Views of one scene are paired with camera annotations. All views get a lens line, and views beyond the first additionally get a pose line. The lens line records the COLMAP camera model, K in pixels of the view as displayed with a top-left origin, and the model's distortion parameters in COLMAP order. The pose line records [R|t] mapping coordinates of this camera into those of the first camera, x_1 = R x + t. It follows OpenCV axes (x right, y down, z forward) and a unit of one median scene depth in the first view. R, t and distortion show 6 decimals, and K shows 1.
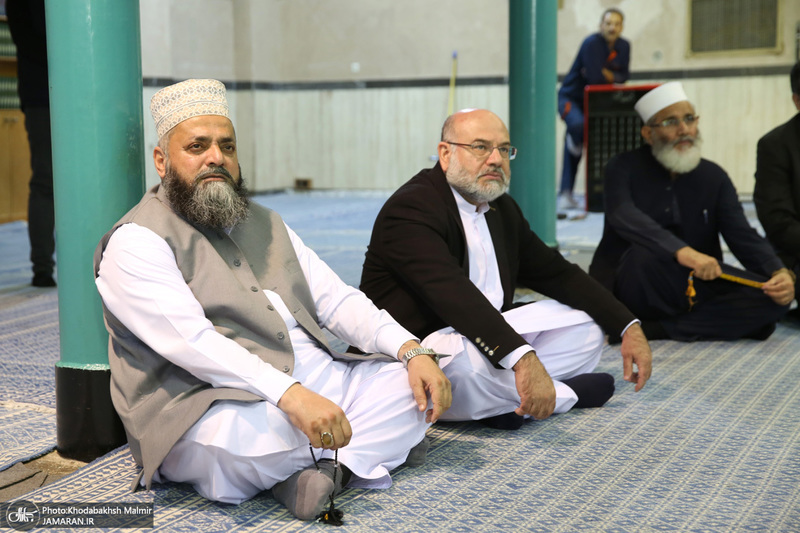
lens RADIAL K [[1328.5, 0, 366.5], [0, 1328.5, 285.7], [0, 0, 1]] dist [0.141793, 0.000000]
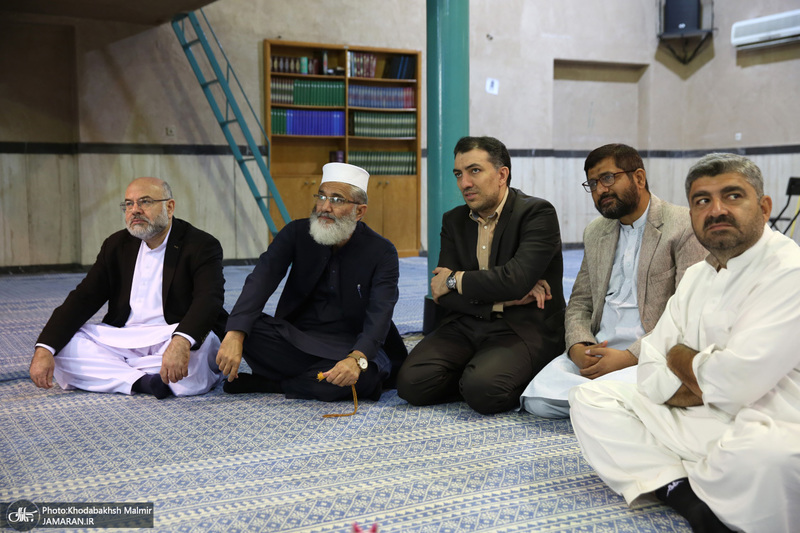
lens RADIAL K [[1038.1, 0, 398.3], [0, 1038.1, 263.9], [0, 0, 1]] dist [0.112933, 0.000000]
pose [[0.813160, 0.058604, -0.579082, 1.055635], [-0.077865, 0.996928, -0.008448, -0.090852], [0.576808, 0.051960, 0.815225, 0.372843]]
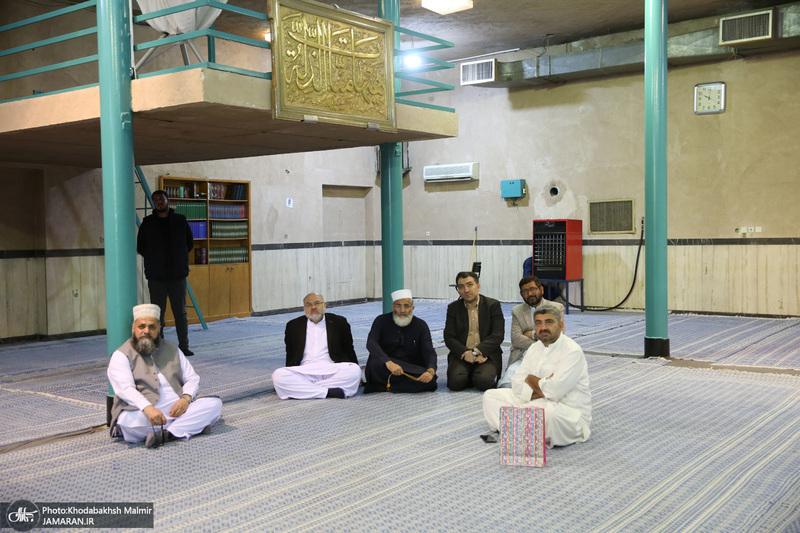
lens RADIAL K [[863.3, 0, 400.1], [0, 863.3, 267.3], [0, 0, 1]] dist [0.042299, 0.000000]
pose [[0.979734, 0.009028, -0.200101, 0.735640], [-0.024349, 0.996943, -0.074239, -0.090914], [0.198819, 0.077607, 0.976959, -0.734894]]
